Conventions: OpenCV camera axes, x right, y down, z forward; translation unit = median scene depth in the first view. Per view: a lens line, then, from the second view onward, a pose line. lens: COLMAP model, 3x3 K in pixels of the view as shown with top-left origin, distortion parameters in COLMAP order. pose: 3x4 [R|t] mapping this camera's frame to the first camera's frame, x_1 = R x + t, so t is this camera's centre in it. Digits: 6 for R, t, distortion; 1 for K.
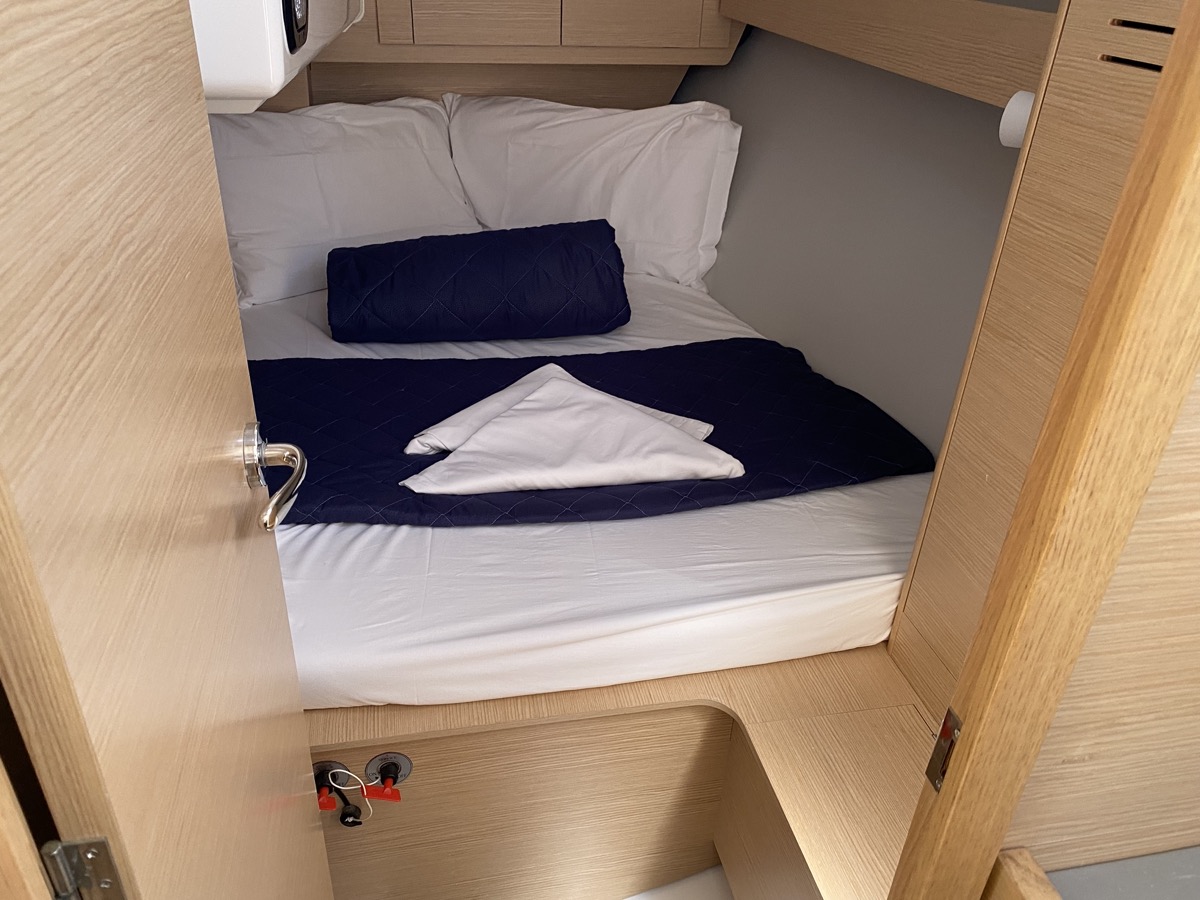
lens RADIAL K [[928.8, 0, 596.3], [0, 928.8, 450.2], [0, 0, 1]] dist [0.032335, -0.036948]
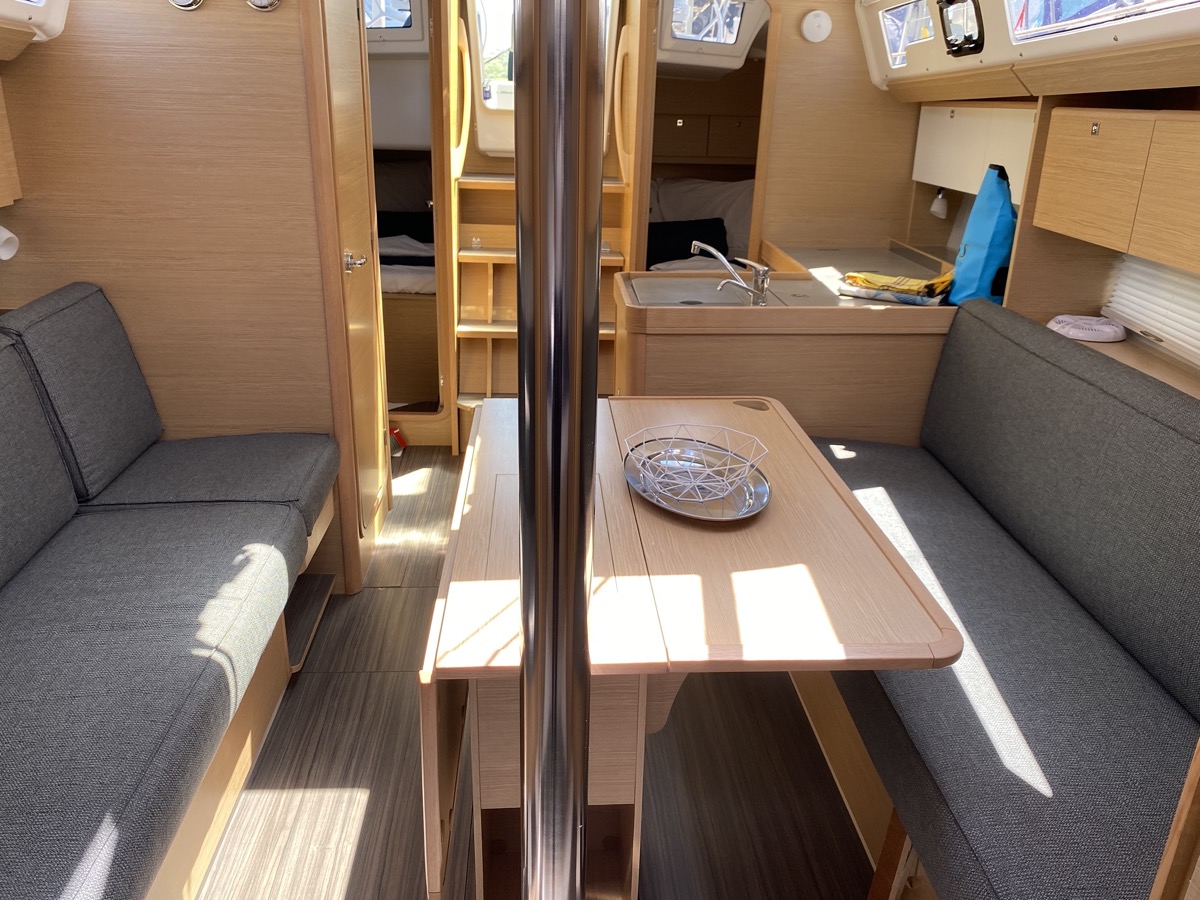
lens RADIAL K [[928.8, 0, 594.0], [0, 928.8, 445.3], [0, 0, 1]] dist [0.032335, -0.036948]
pose [[0.987655, 0.050531, -0.148273, 0.070679], [-0.074215, 0.984513, -0.158828, 0.725149], [0.137951, 0.167871, 0.976109, -1.308533]]
